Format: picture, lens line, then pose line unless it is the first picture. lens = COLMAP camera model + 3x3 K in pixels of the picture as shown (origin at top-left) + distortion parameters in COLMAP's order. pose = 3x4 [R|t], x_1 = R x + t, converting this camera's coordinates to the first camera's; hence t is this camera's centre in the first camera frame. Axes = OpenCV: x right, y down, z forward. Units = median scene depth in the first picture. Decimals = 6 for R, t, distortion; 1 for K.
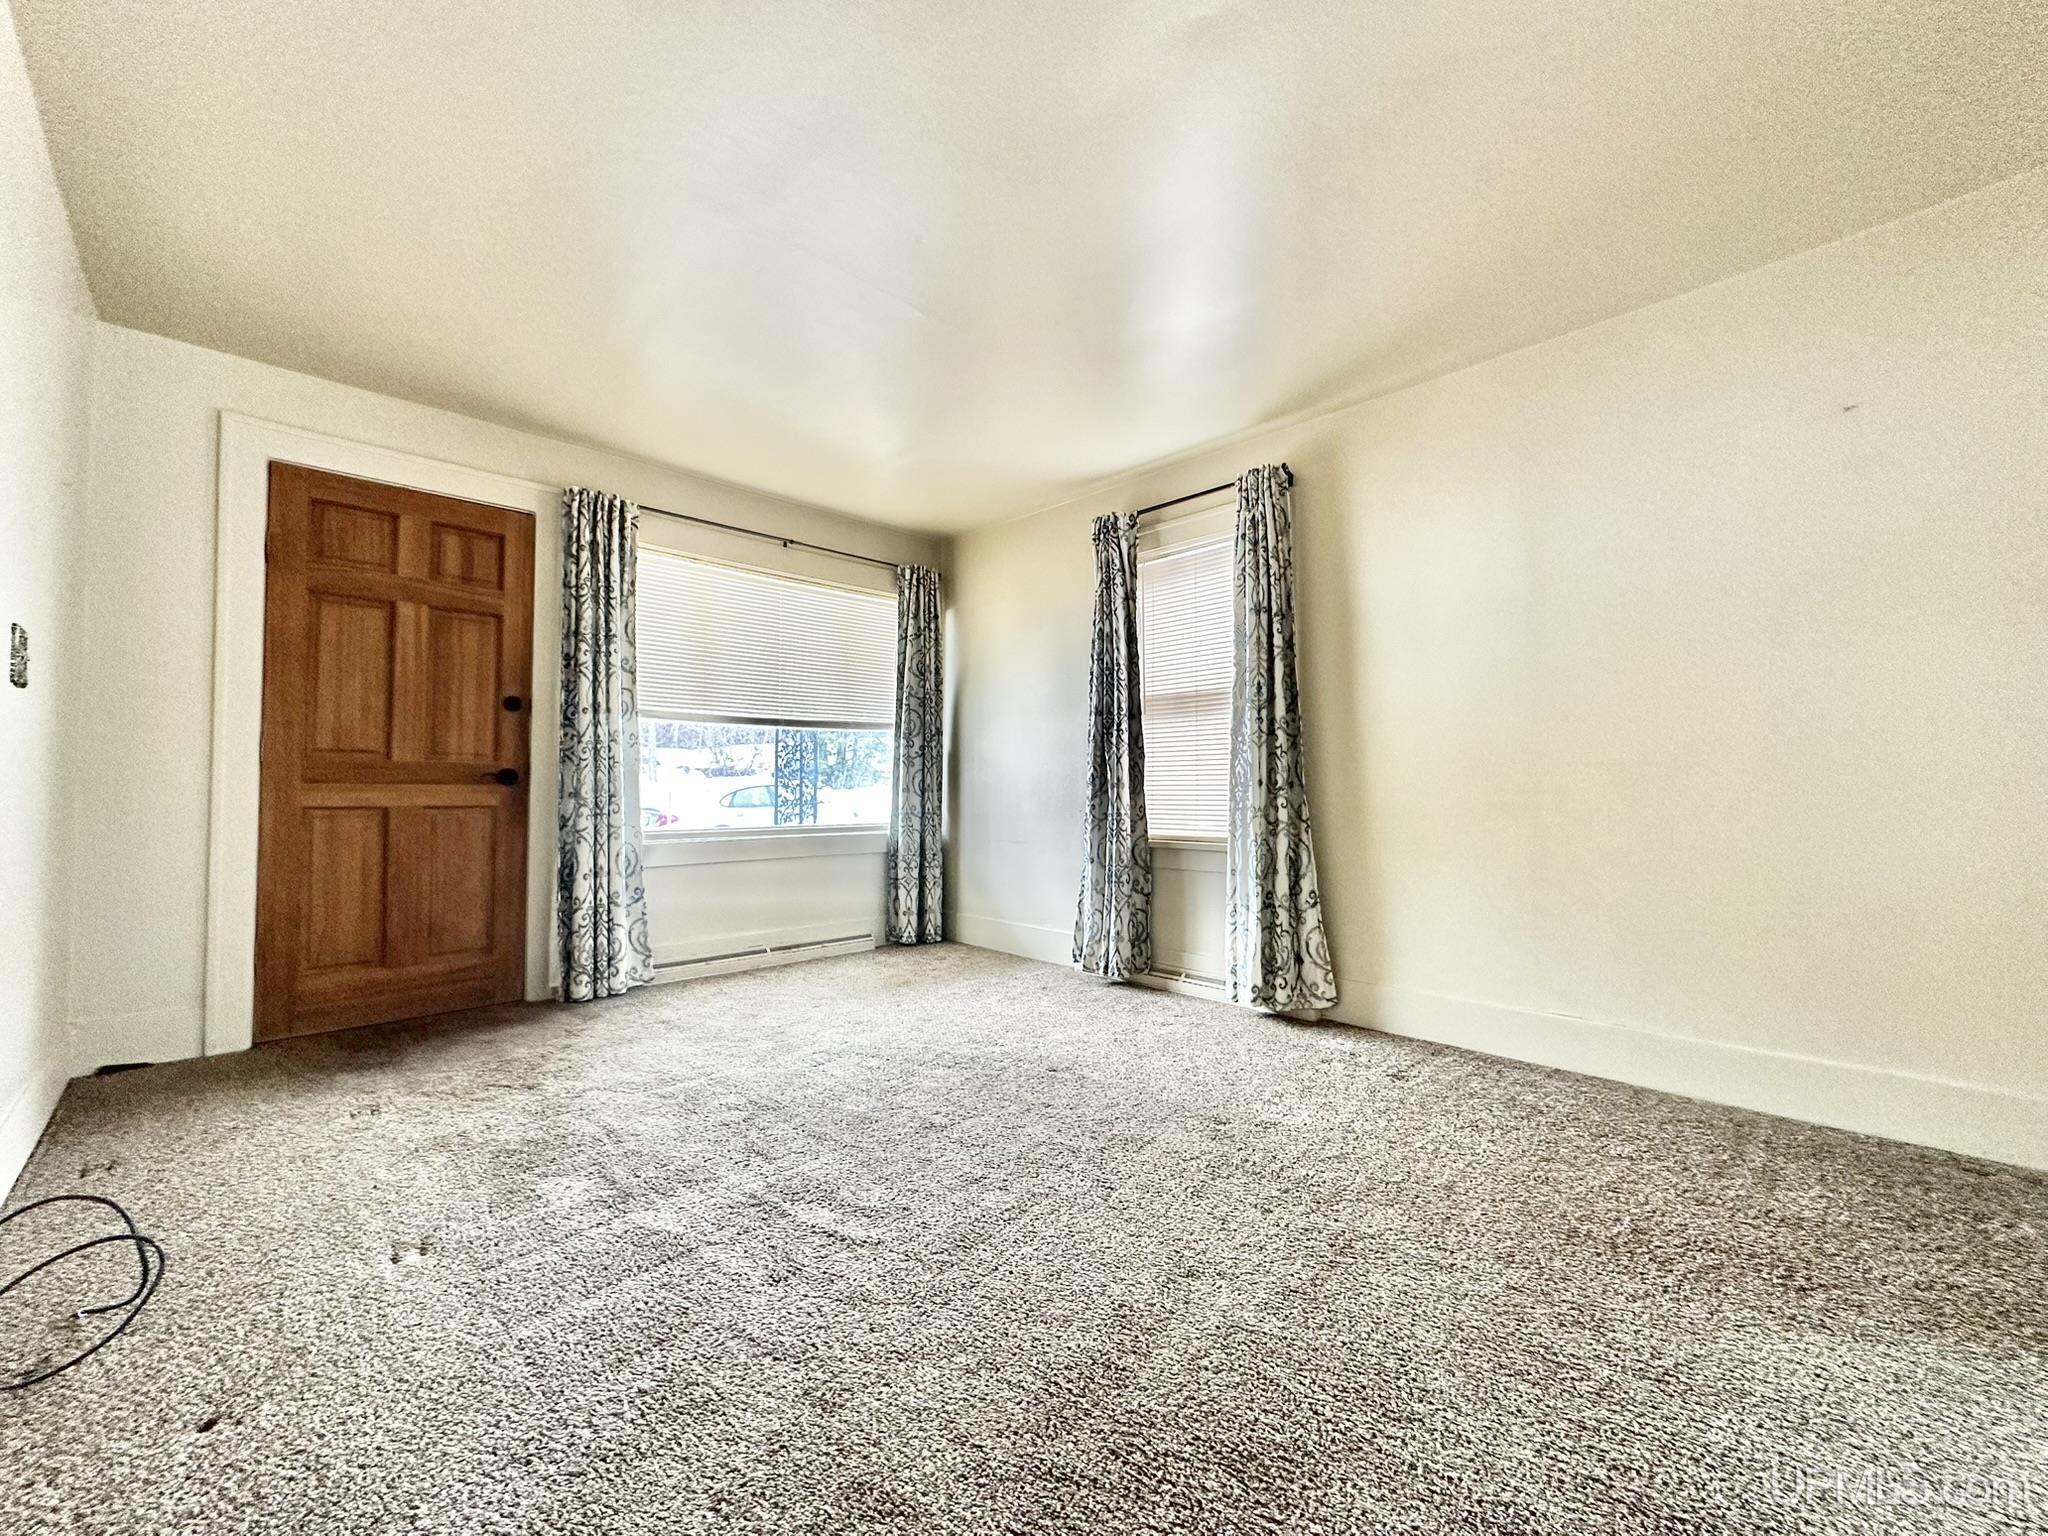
lens RADIAL K [[815.8, 0, 1029.8], [0, 815.8, 767.8], [0, 0, 1]] dist [-0.000952, -0.000084]
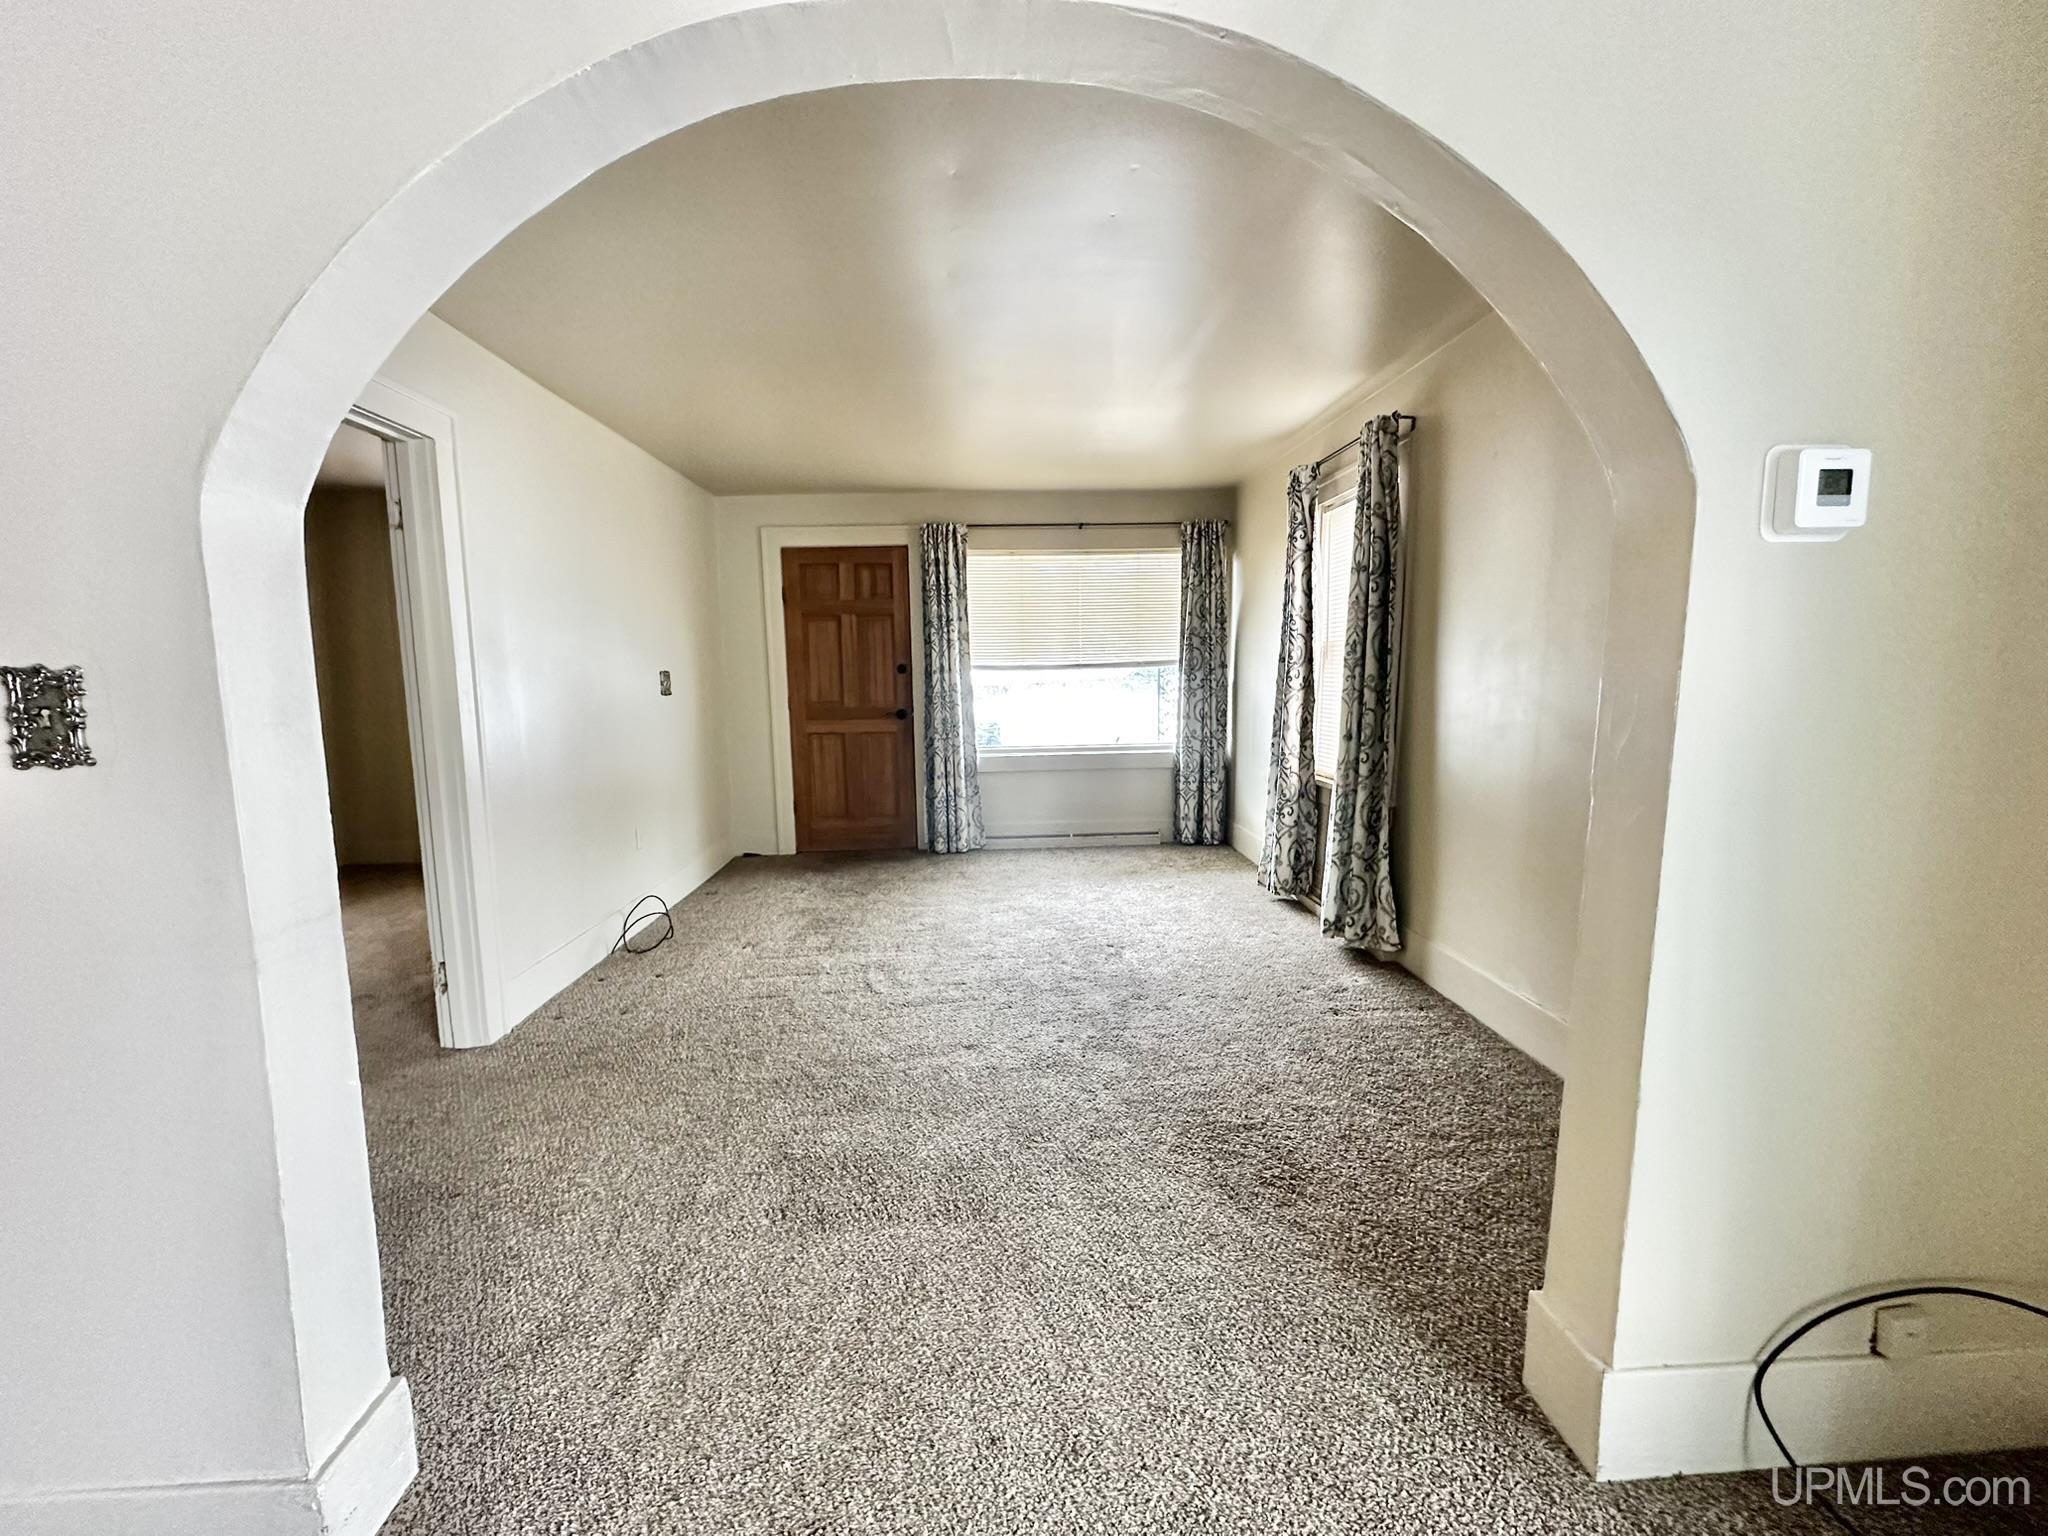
lens RADIAL K [[815.8, 0, 1023.2], [0, 815.8, 771.6], [0, 0, 1]] dist [-0.000952, -0.000084]
pose [[0.751945, 0.067085, -0.655804, 0.625711], [0.034490, 0.989443, 0.140761, -0.096214], [0.658323, -0.128463, 0.741693, -0.071021]]
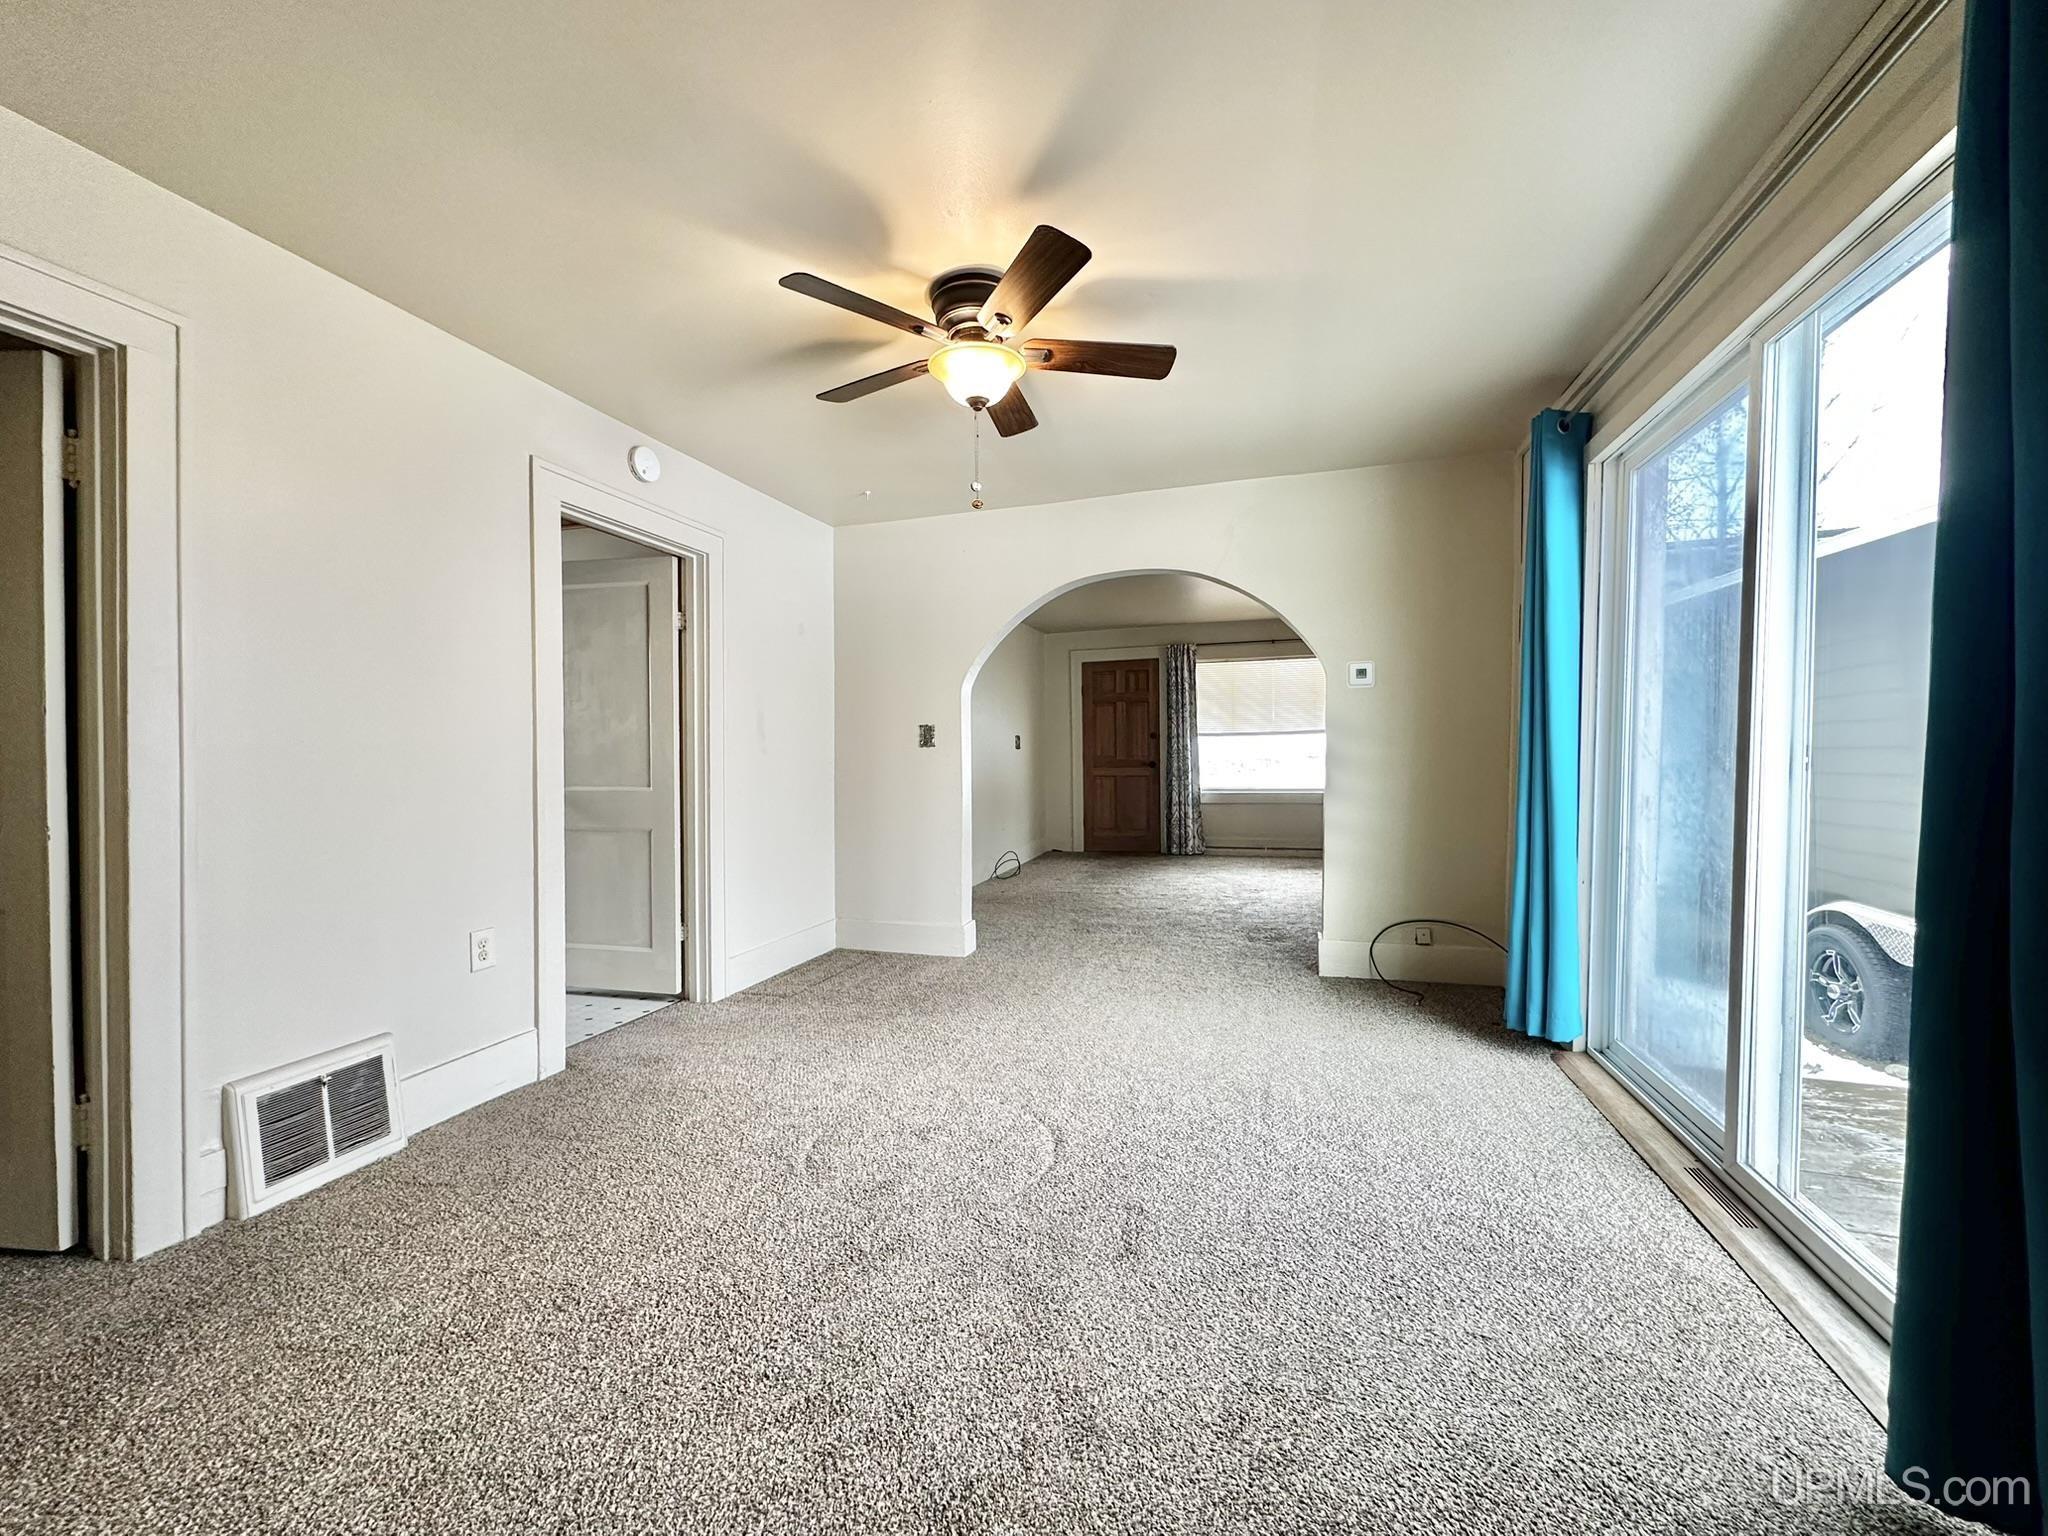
lens RADIAL K [[815.8, 0, 1033.5], [0, 815.8, 770.7], [0, 0, 1]] dist [-0.000952, -0.000084]
pose [[0.490684, 0.013018, -0.871241, 1.399437], [0.035450, 0.998762, 0.034889, -0.070467], [0.870616, -0.048005, 0.489615, -0.575175]]
